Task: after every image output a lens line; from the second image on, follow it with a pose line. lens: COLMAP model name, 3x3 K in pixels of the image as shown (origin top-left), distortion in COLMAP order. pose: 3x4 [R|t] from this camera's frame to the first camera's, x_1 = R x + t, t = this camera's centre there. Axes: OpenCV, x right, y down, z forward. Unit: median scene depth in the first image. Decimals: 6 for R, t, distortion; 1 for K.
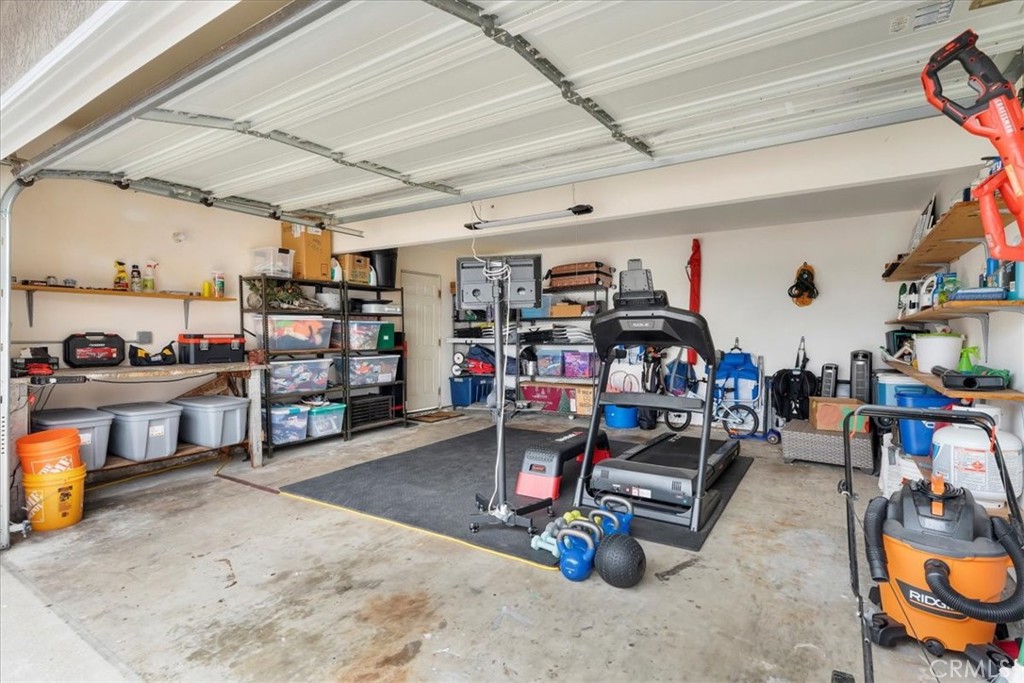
lens RADIAL K [[505.7, 0, 512.0], [0, 505.7, 341.5], [0, 0, 1]] dist [0.000140, -0.000016]
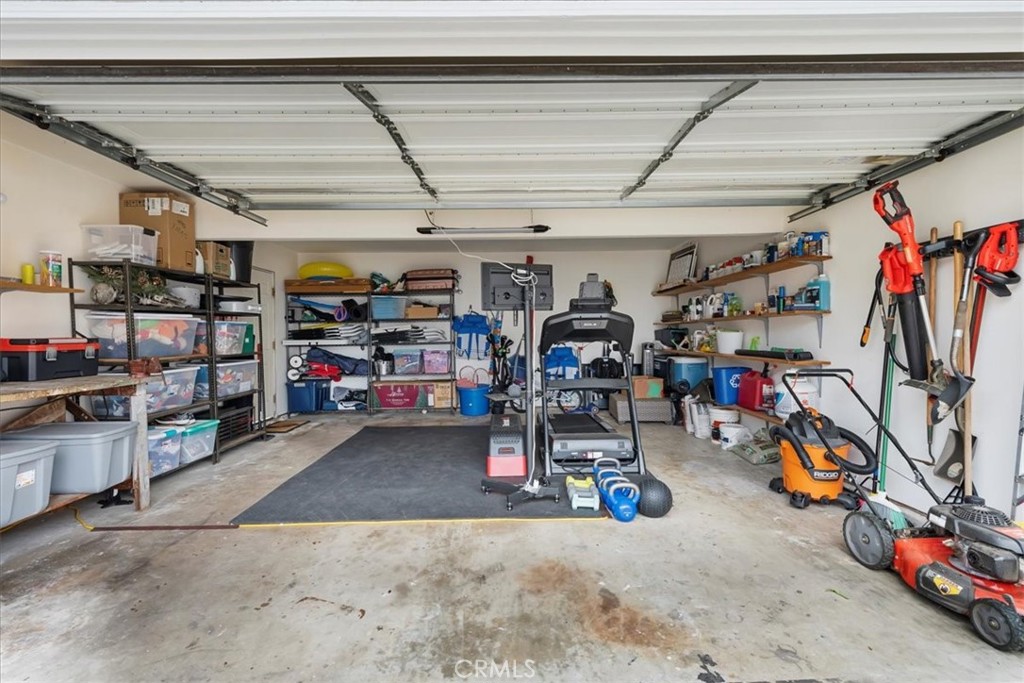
lens RADIAL K [[471.4, 0, 526.2], [0, 471.4, 335.3], [0, 0, 1]] dist [0.000060, 0.000262]
pose [[0.831278, -0.012734, 0.555711, -0.360311], [0.020690, 0.999754, -0.008041, 0.000442], [-0.555472, 0.018182, 0.831337, 0.063268]]
